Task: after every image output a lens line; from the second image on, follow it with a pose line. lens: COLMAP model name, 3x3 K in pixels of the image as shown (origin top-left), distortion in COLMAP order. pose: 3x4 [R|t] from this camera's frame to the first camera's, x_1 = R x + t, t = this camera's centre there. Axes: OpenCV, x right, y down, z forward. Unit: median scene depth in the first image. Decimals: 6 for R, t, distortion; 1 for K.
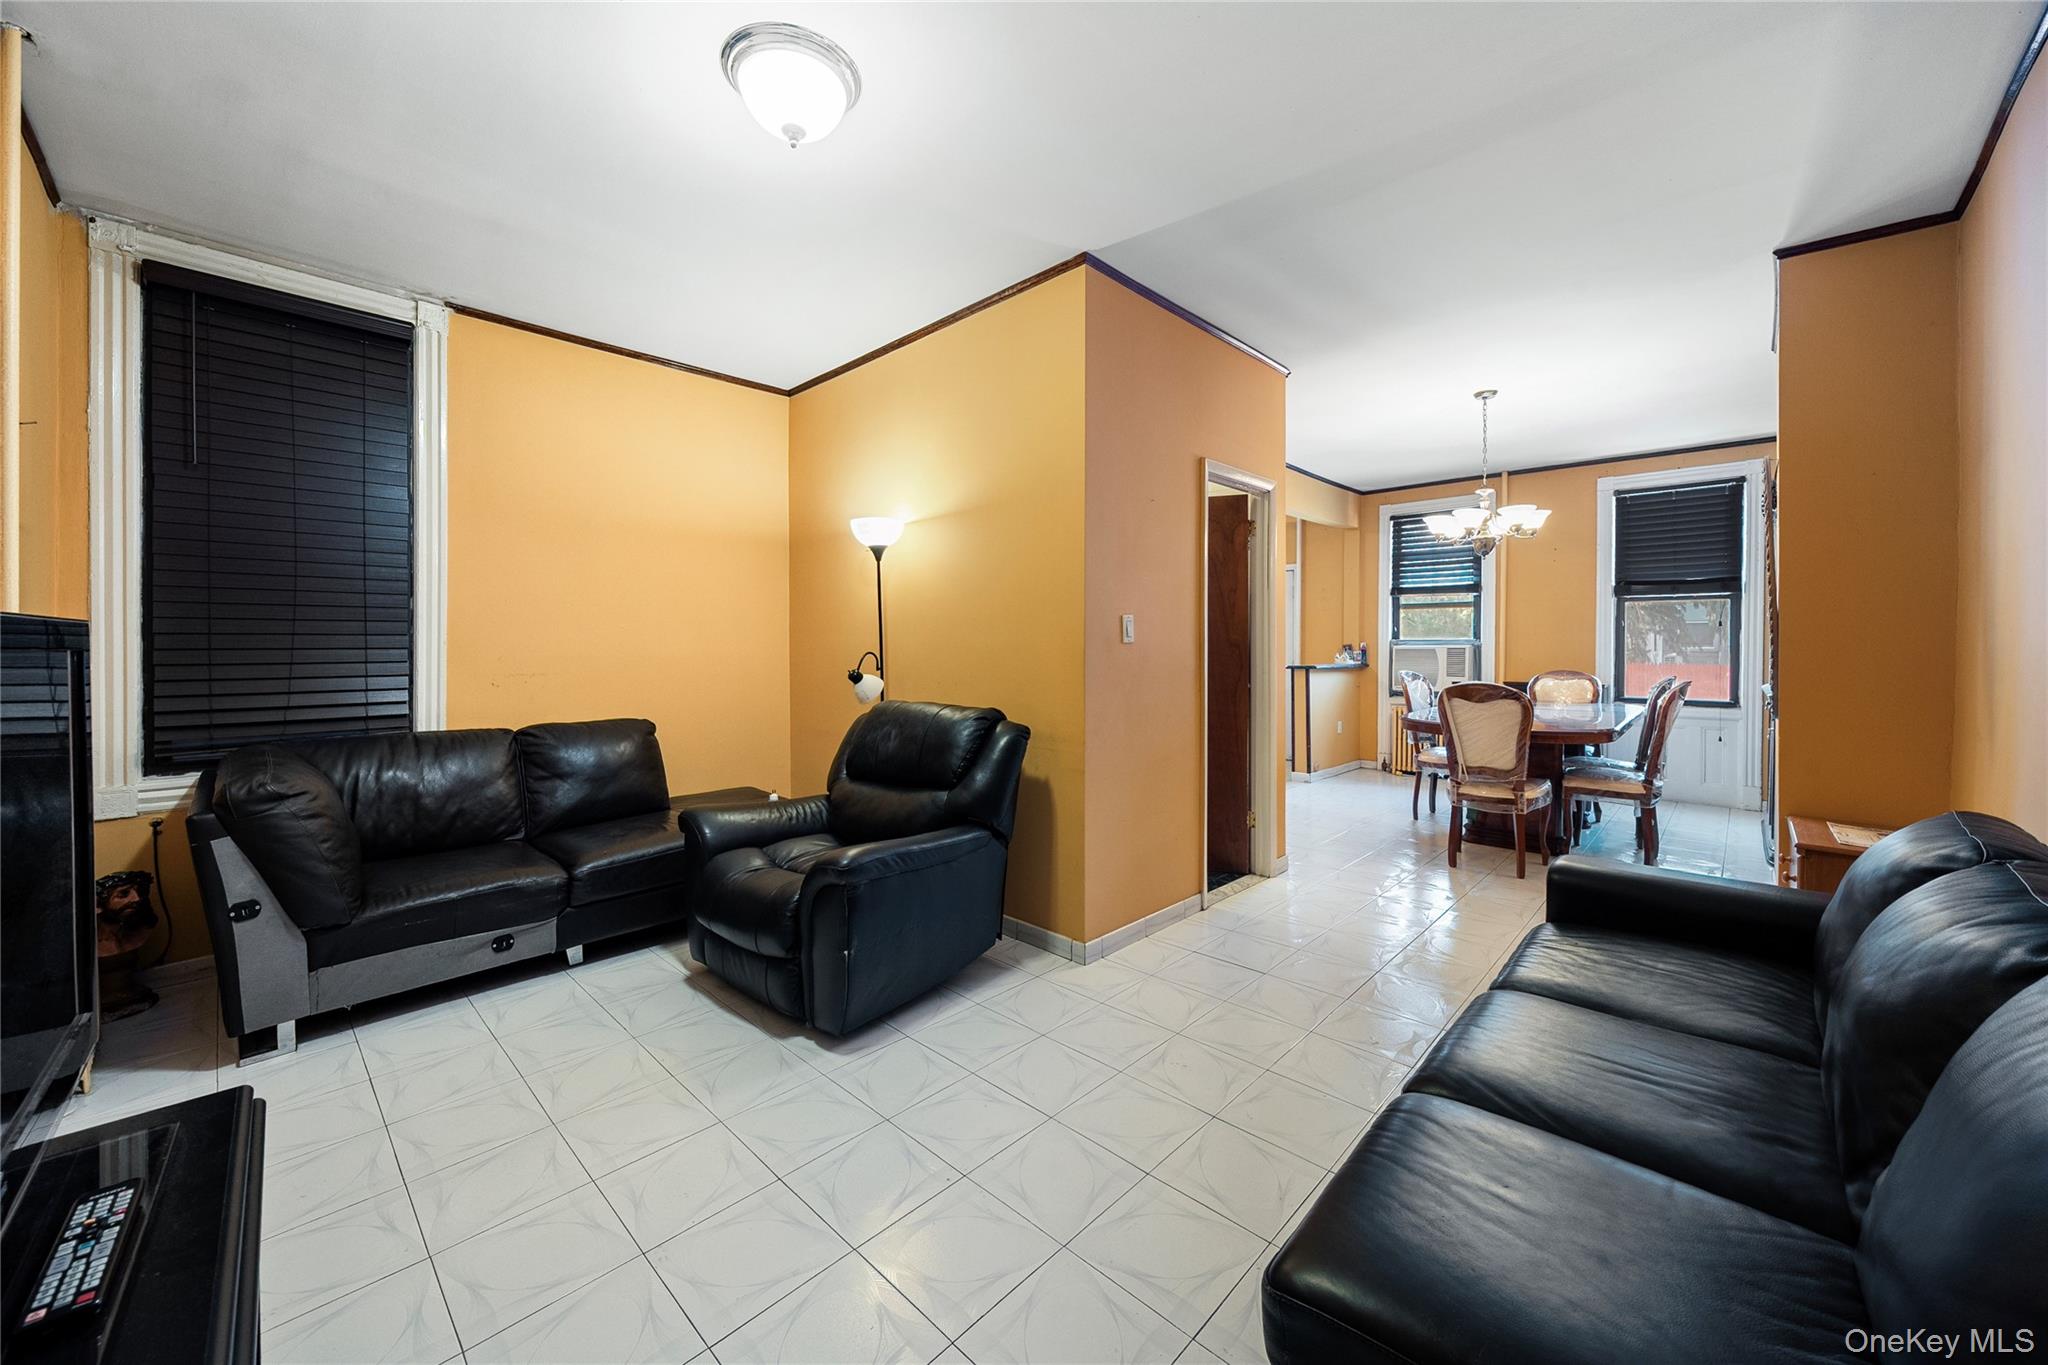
lens RADIAL K [[764.7, 0, 1030.0], [0, 764.7, 646.0], [0, 0, 1]] dist [0.000932, 0.000018]
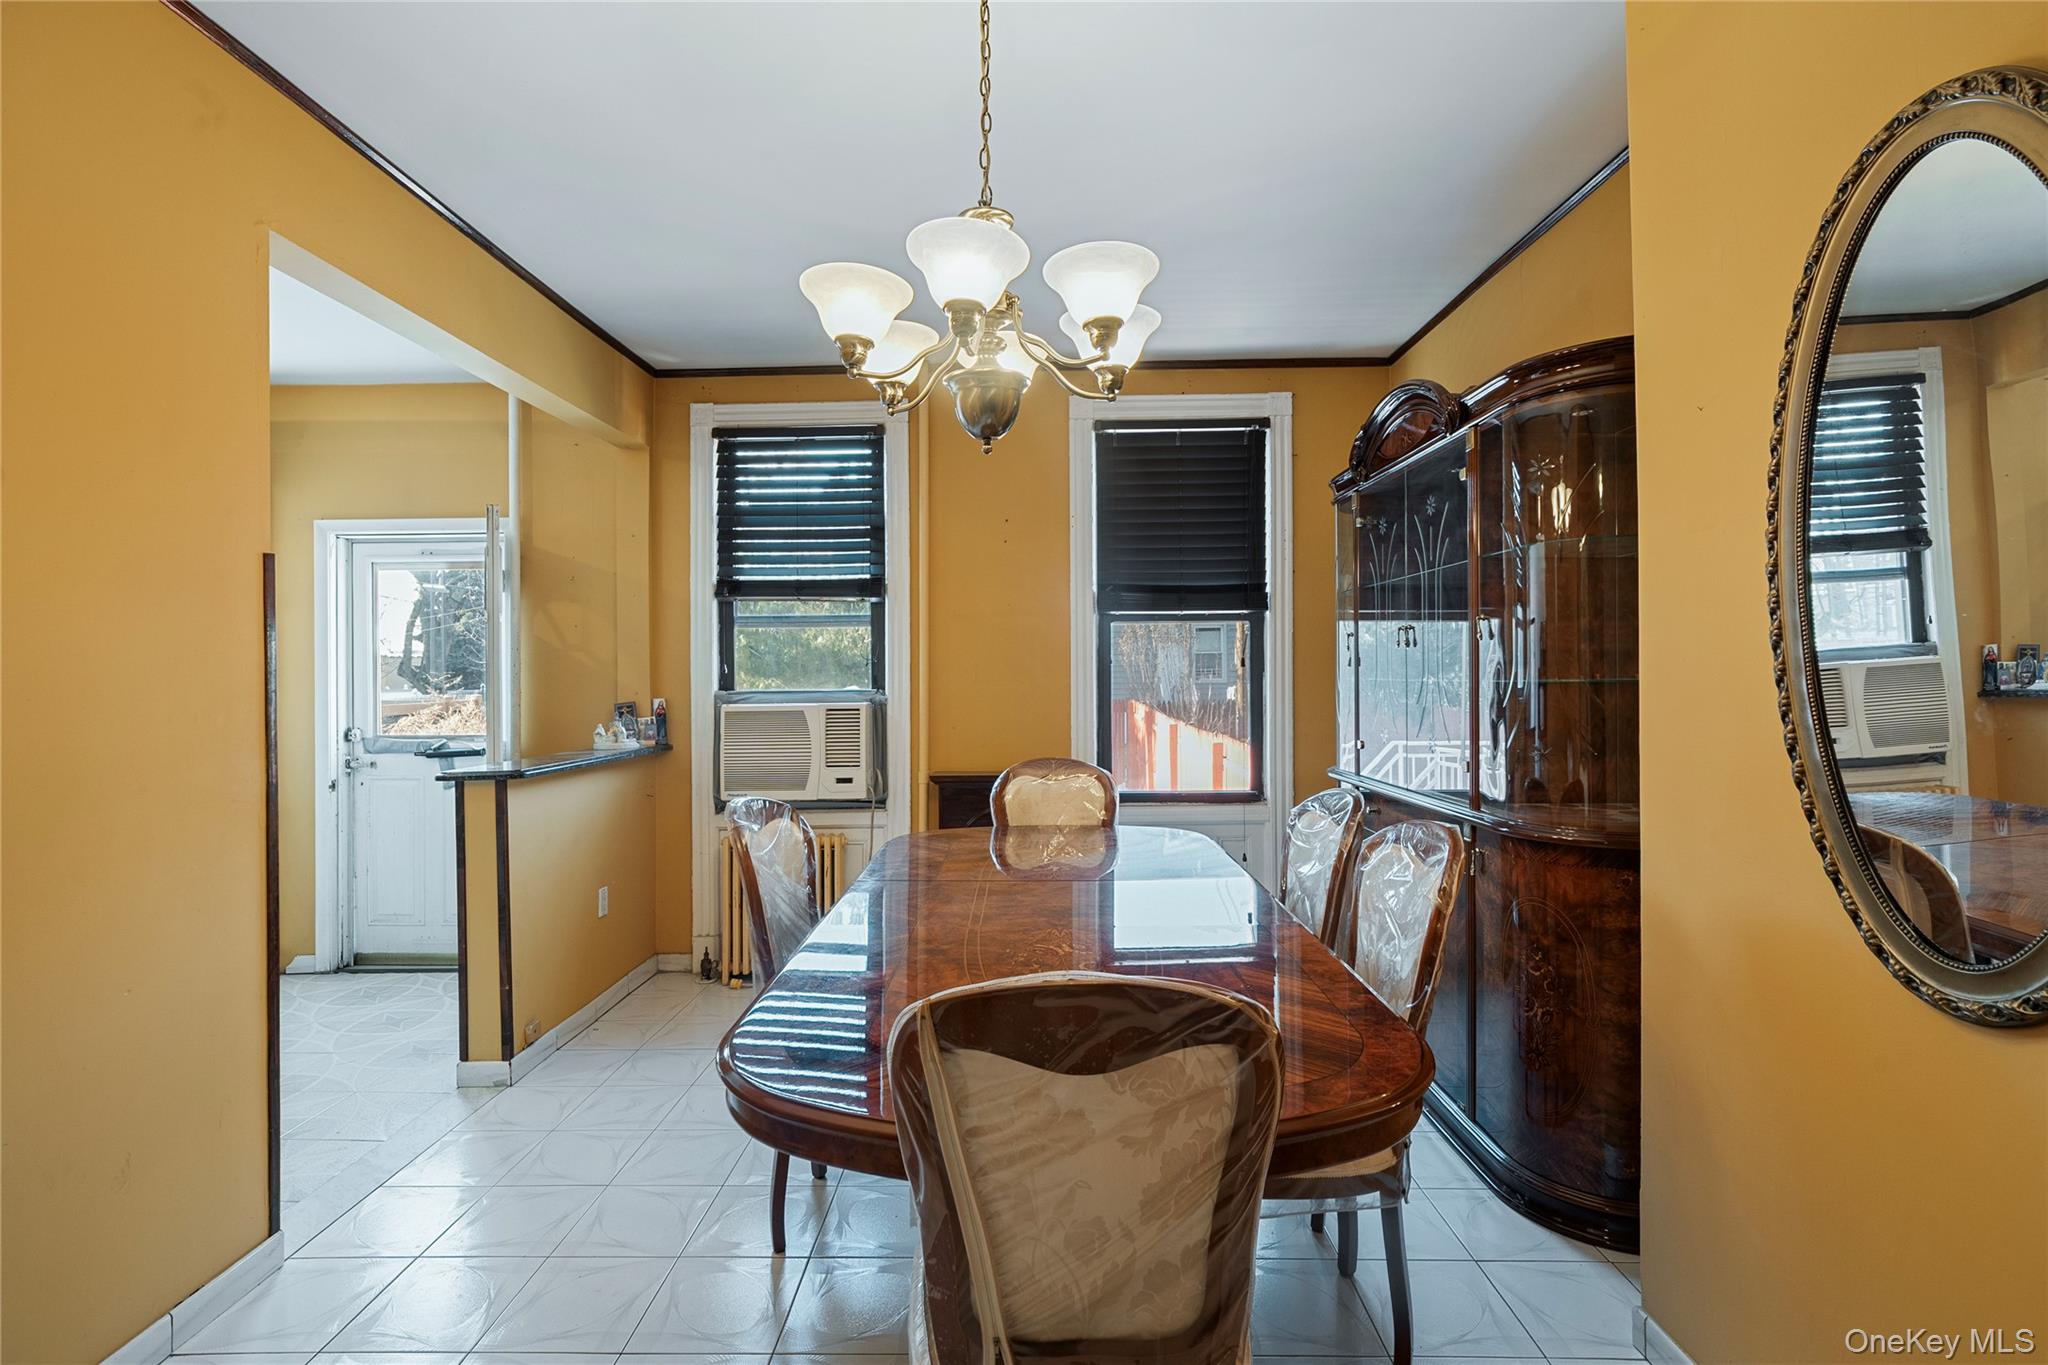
lens RADIAL K [[933.6, 0, 1021.2], [0, 933.6, 675.1], [0, 0, 1]] dist [0.001308, -0.000039]
pose [[0.737578, -0.010599, 0.675179, 0.225753], [0.011846, 0.999926, 0.002757, -0.017889], [-0.675158, 0.005965, 0.737649, 0.457086]]
